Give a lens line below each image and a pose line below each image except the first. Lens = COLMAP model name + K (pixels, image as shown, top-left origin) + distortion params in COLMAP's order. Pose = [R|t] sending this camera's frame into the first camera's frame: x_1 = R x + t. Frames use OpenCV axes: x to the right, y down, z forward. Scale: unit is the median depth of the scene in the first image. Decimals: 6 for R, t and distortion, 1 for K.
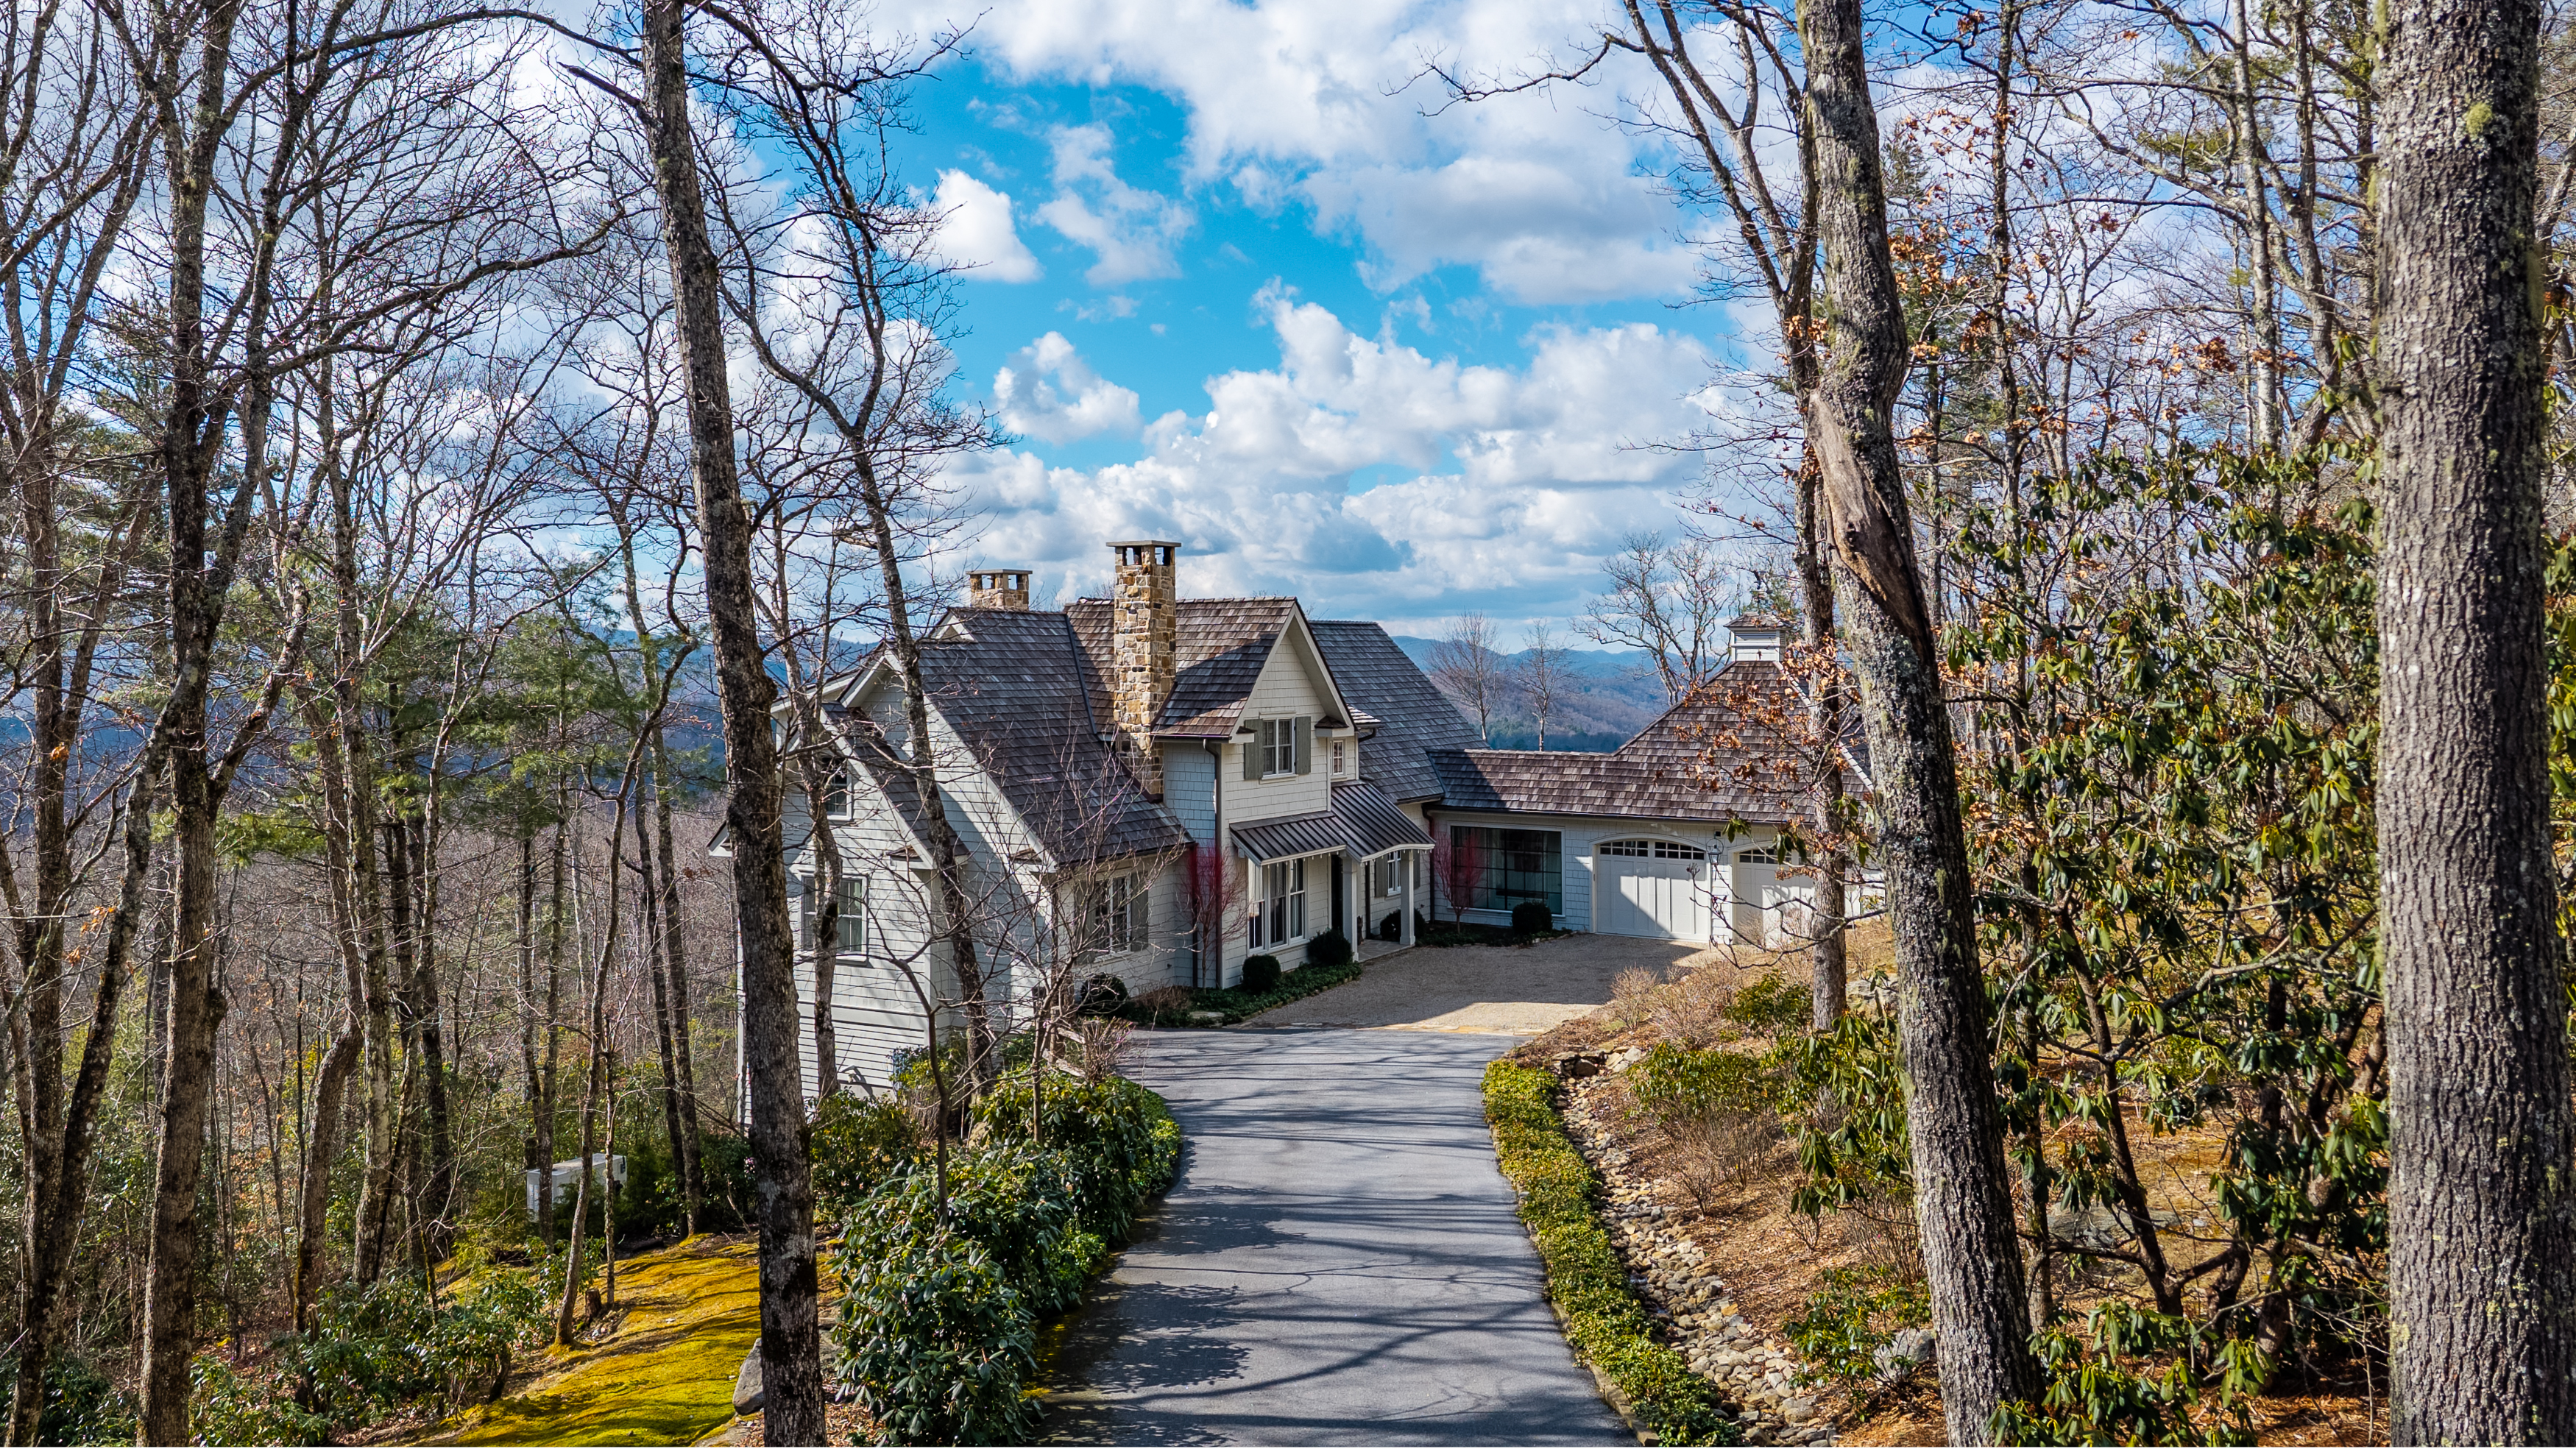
lens RADIAL K [[1876.4, 0, 1194.7], [0, 1876.4, 662.4], [0, 0, 1]] dist [0.051245, 0.000229]
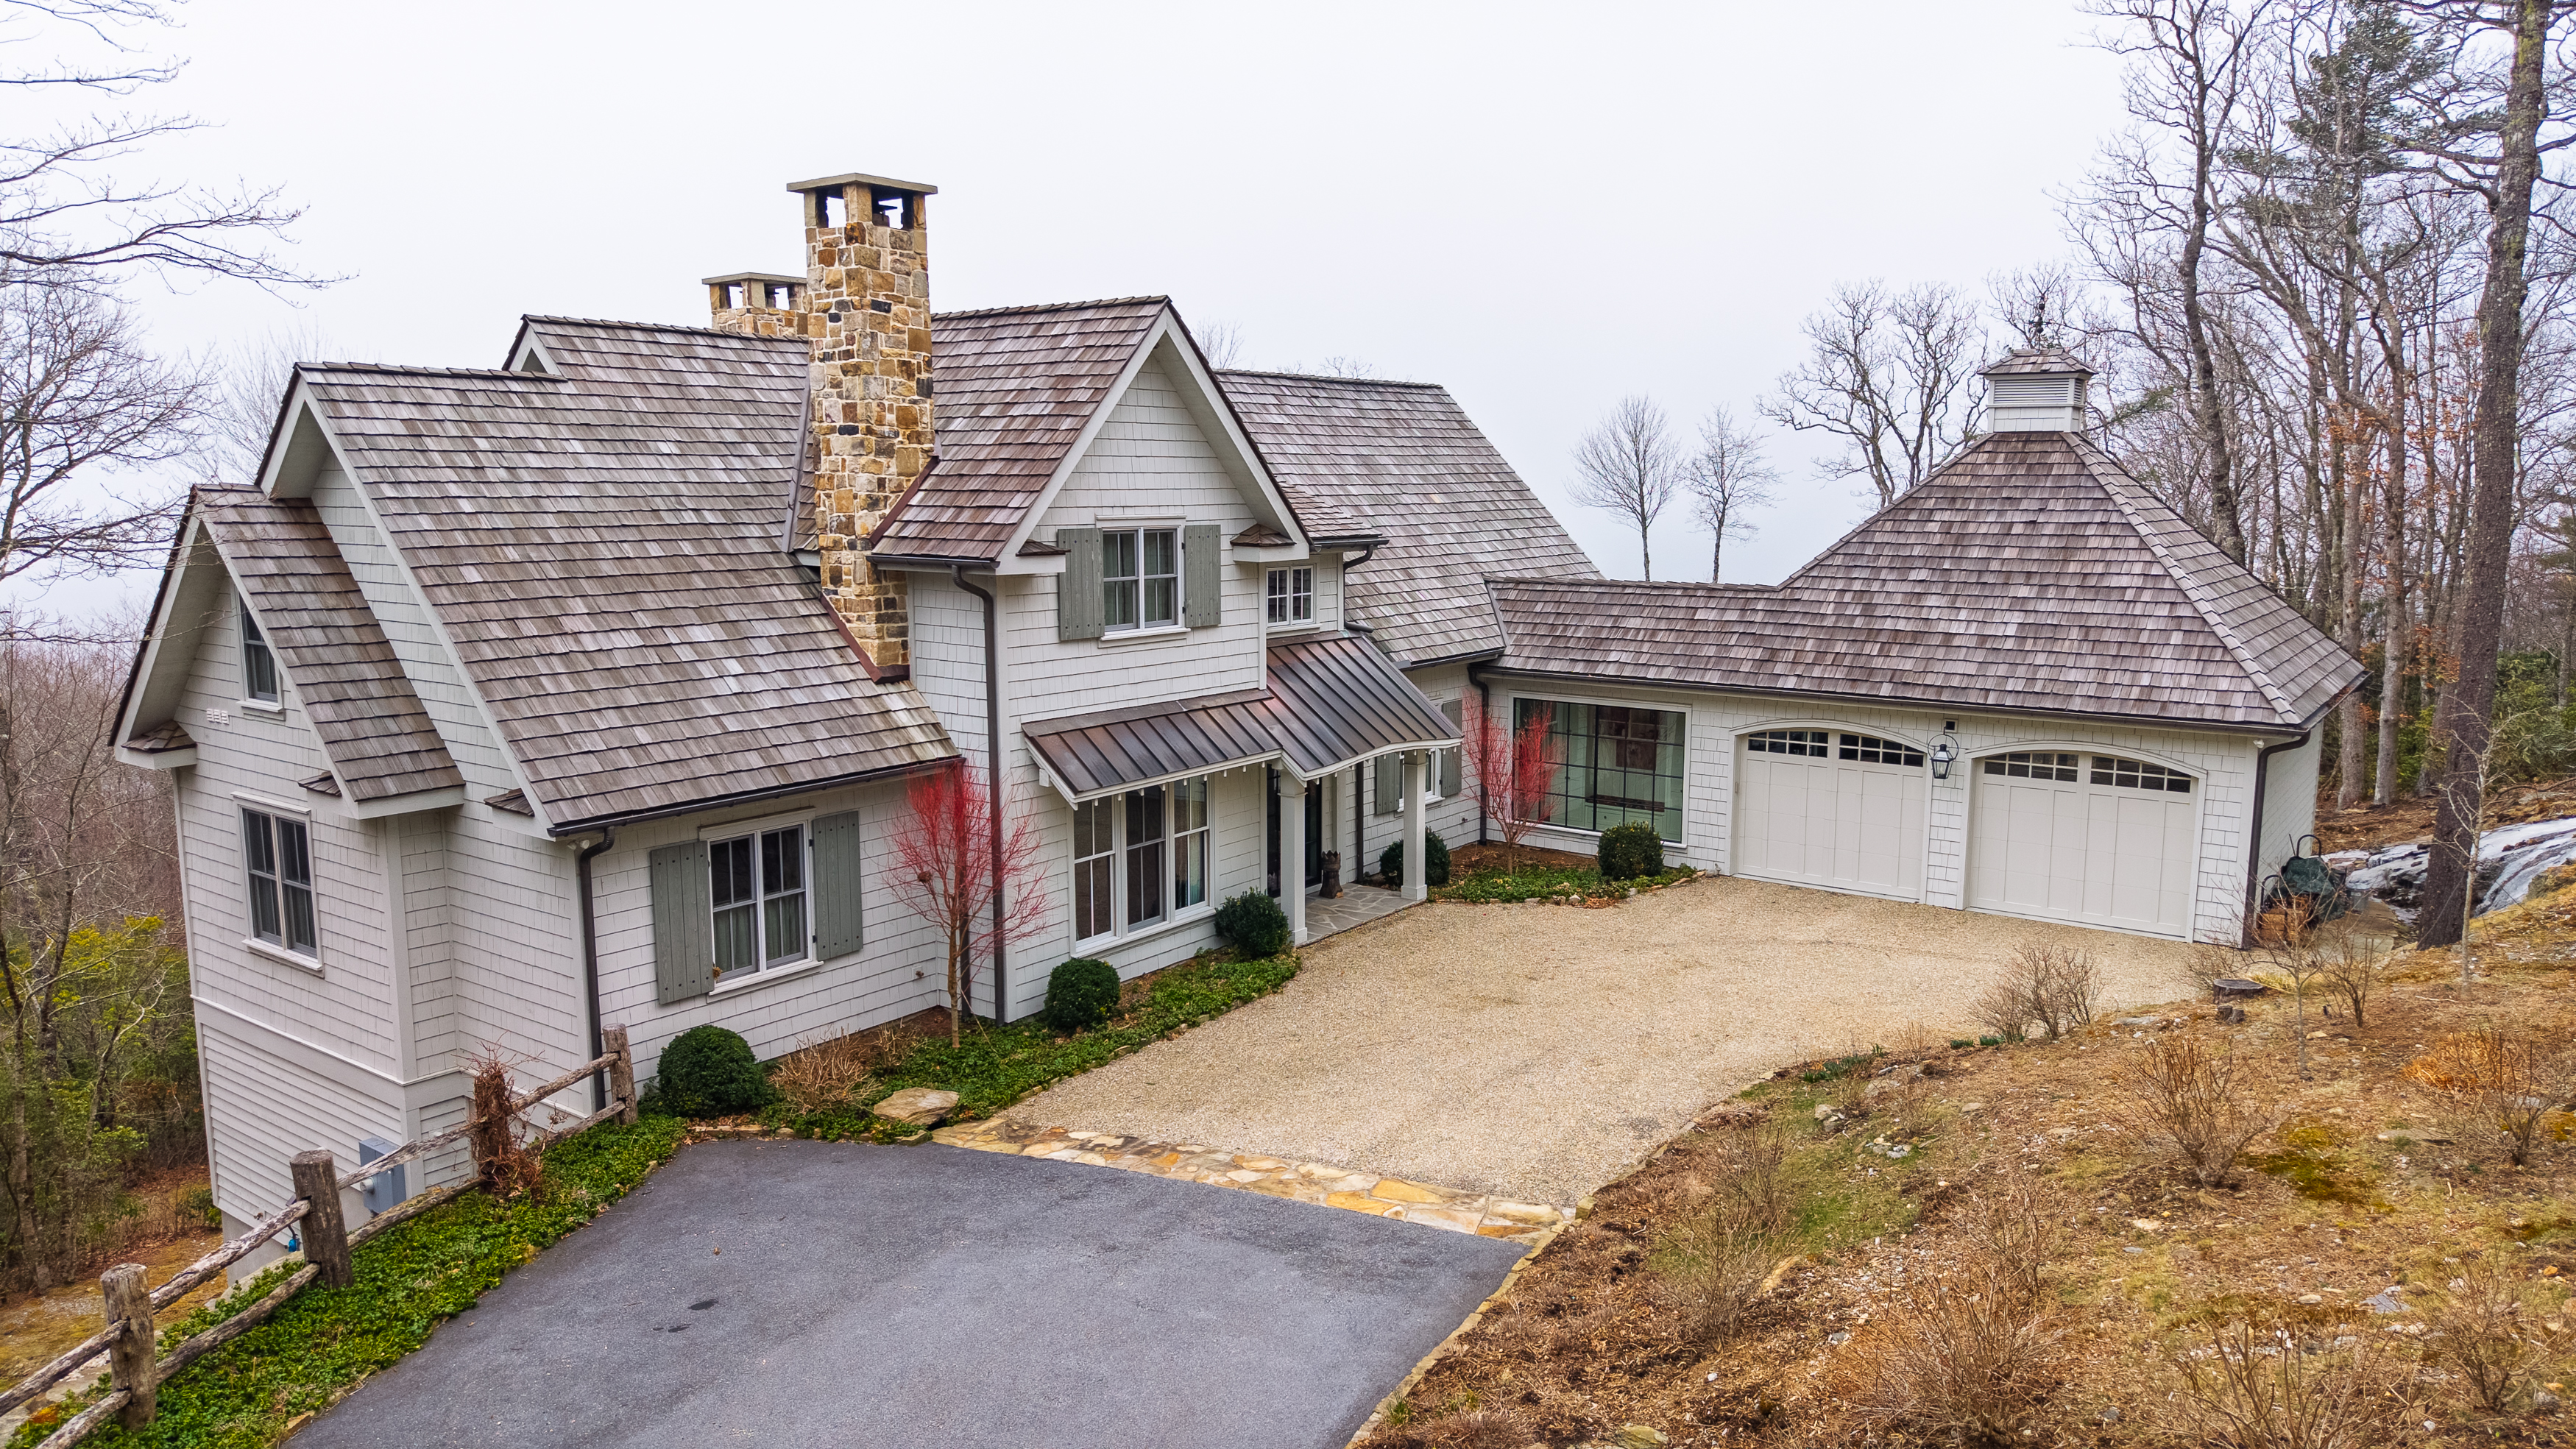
lens RADIAL K [[1694.5, 0, 1288.0], [0, 1694.5, 724.5], [0, 0, 1]] dist [0.025665, -0.003220]
pose [[0.996058, 0.014826, -0.087456, 0.126955], [-0.001947, 0.989350, 0.145543, 0.014620], [0.088683, -0.144799, 0.985479, 0.491195]]
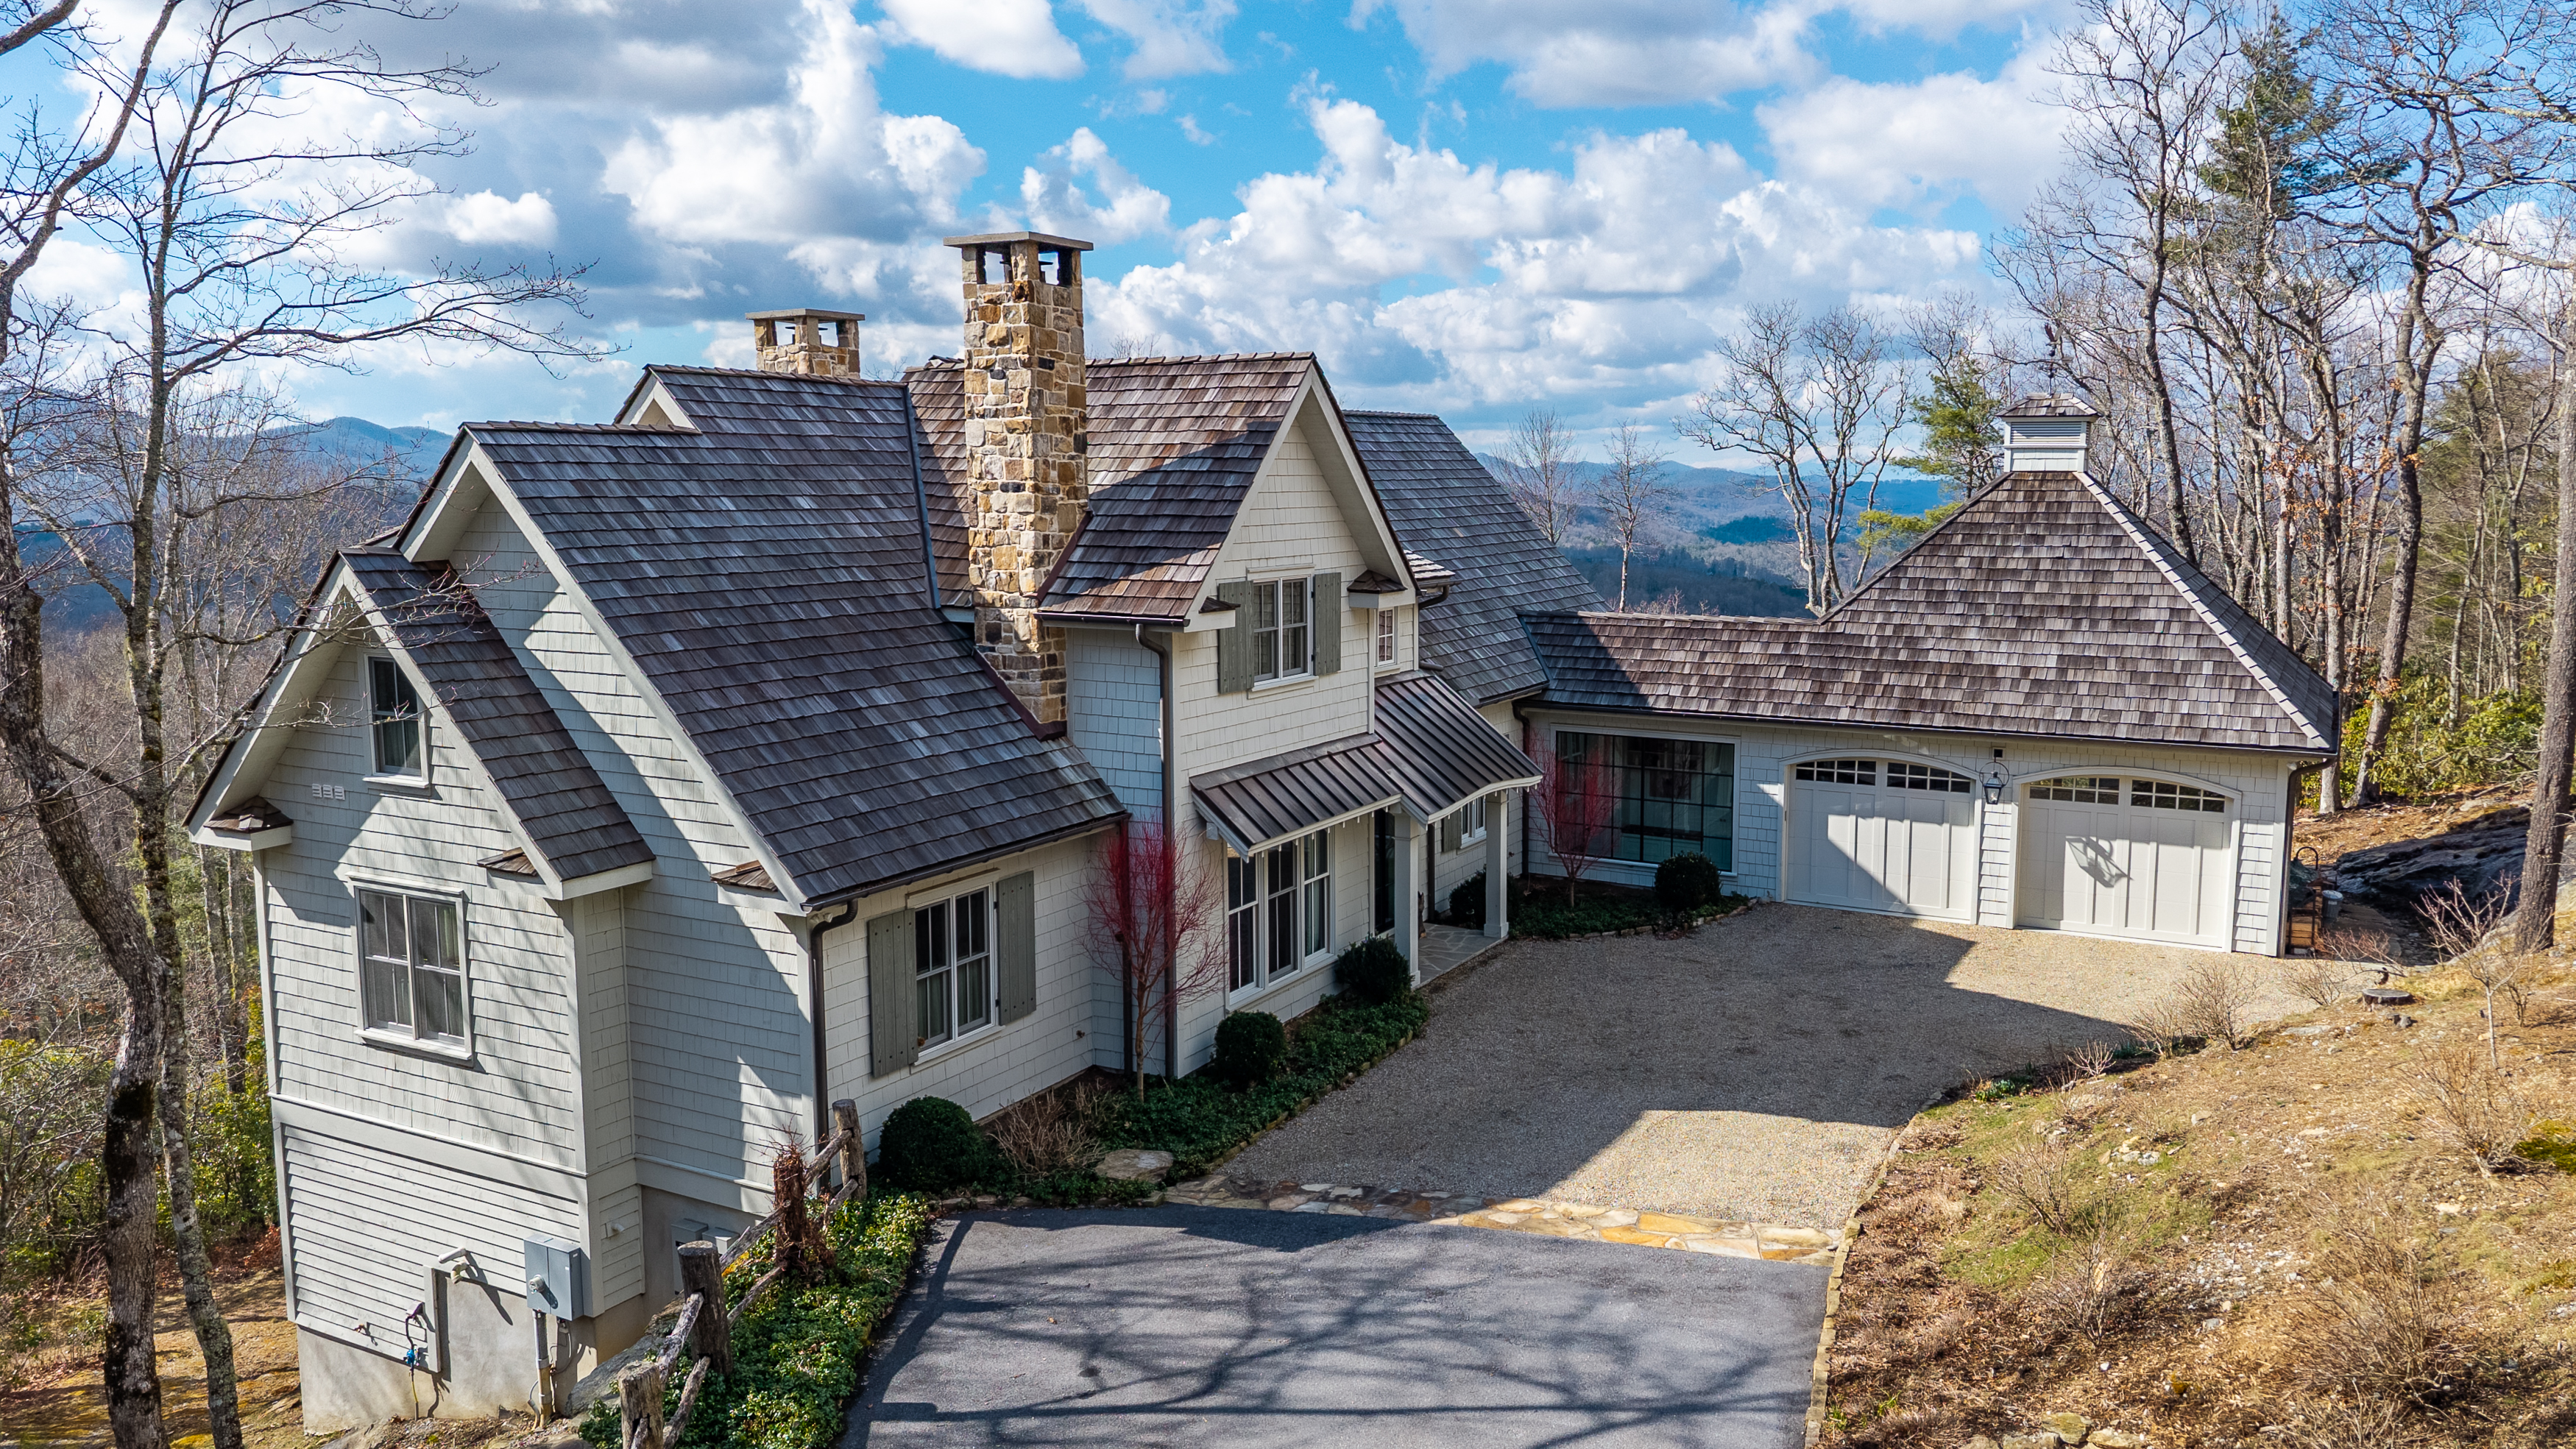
lens RADIAL K [[1808.2, 0, 1335.1], [0, 1808.2, 698.2], [0, 0, 1]] dist [0.097145, -0.160225]
pose [[0.998387, -0.005413, 0.056515, 0.028876], [-0.001579, 0.992412, 0.122945, -0.000405], [-0.056752, -0.122836, 0.990803, 0.451302]]
